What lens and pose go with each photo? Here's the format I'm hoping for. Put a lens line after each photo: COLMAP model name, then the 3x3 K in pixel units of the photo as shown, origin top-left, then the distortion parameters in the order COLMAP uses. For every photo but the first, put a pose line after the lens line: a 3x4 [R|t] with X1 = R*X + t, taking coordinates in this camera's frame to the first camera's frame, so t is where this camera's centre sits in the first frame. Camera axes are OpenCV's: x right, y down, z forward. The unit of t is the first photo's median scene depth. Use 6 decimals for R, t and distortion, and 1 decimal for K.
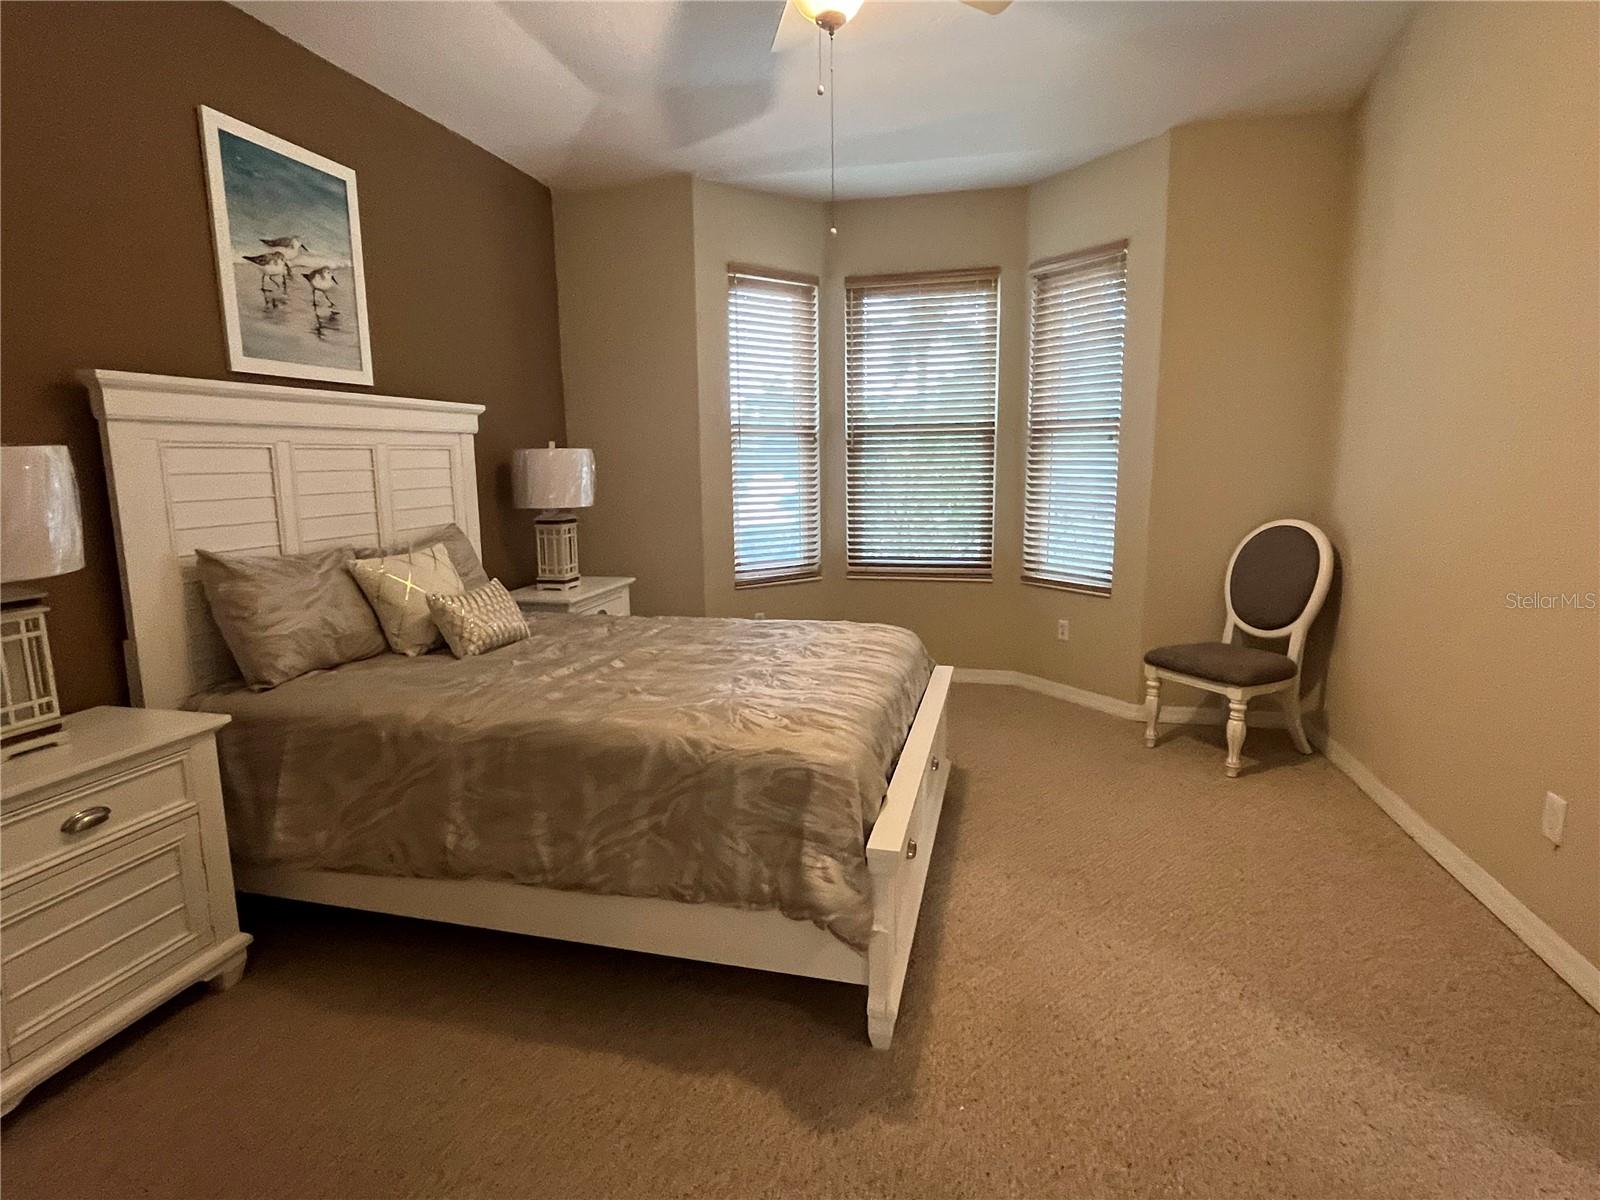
lens RADIAL K [[845.7, 0, 802.4], [0, 845.7, 596.5], [0, 0, 1]] dist [-0.001441, -0.000149]
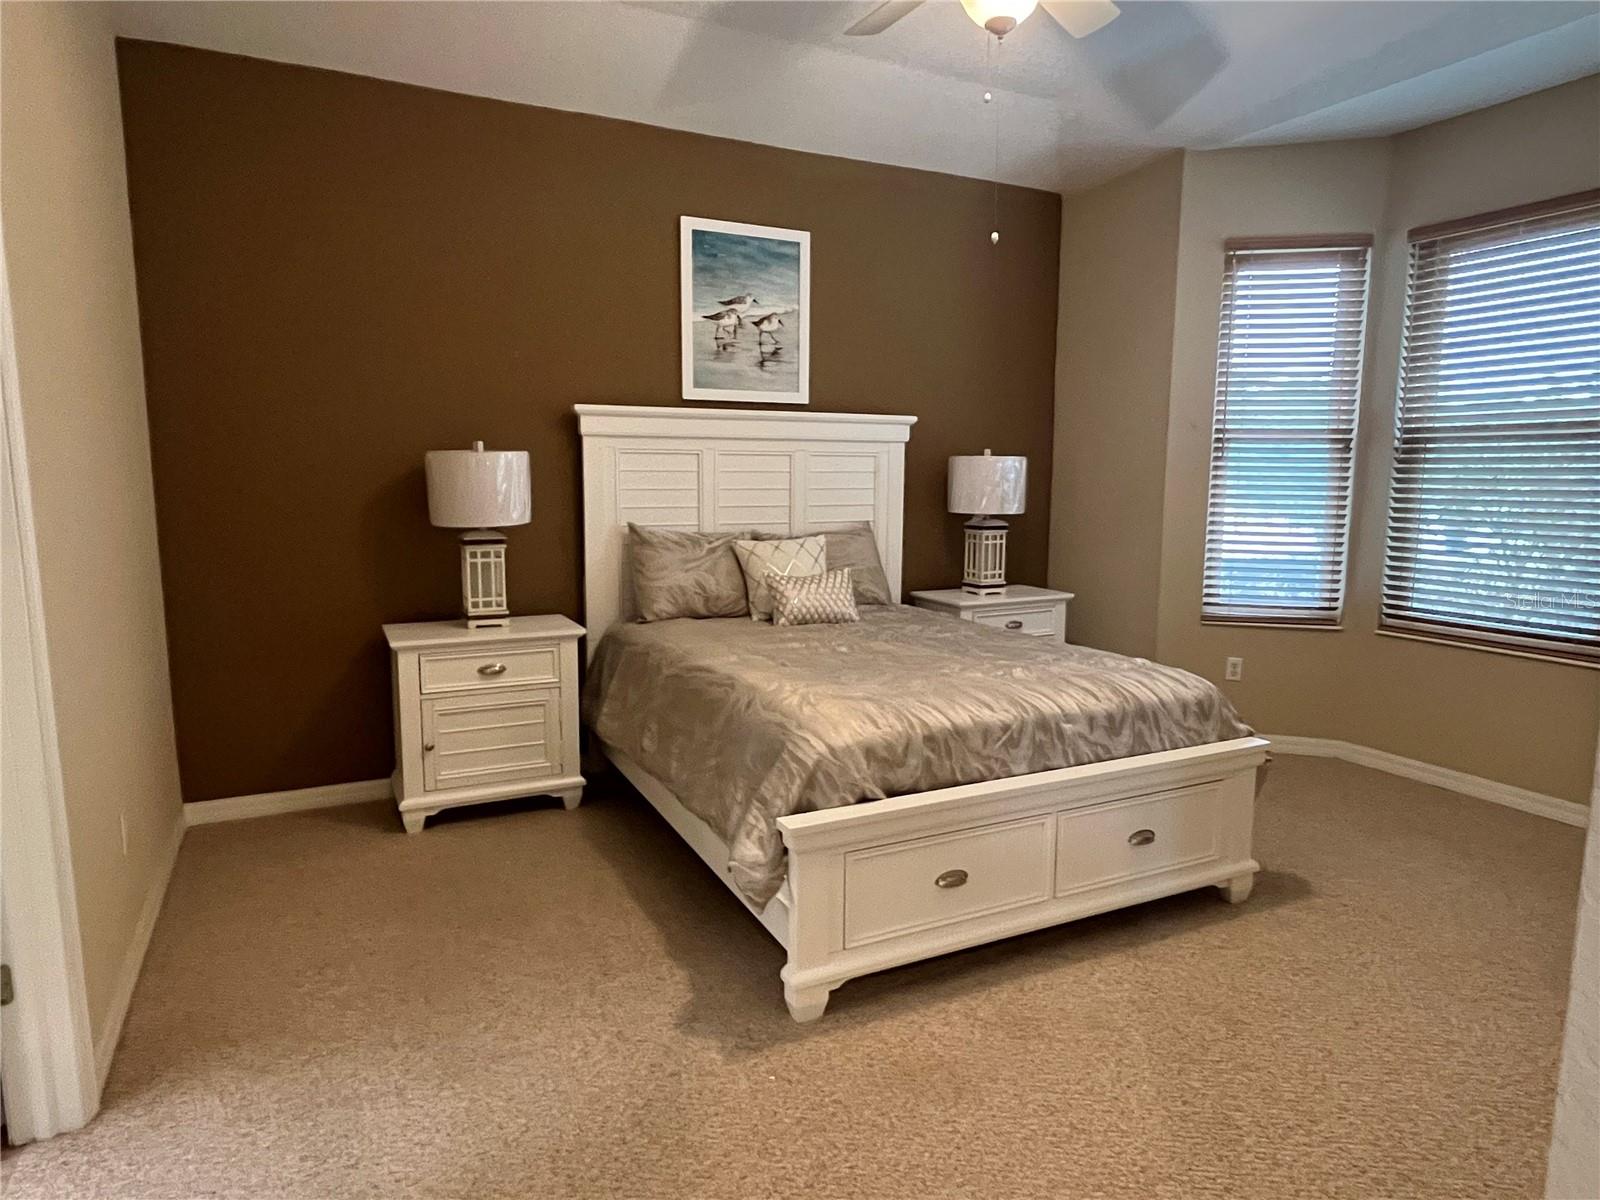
lens RADIAL K [[961.0, 0, 800.0], [0, 961.0, 600.0], [0, 0, 1]] dist [0.000434, 0.001371]
pose [[0.646406, 0.120500, -0.753418, 0.604990], [-0.138129, 0.989616, 0.039767, -0.023429], [0.750386, 0.078363, 0.656338, 0.107191]]
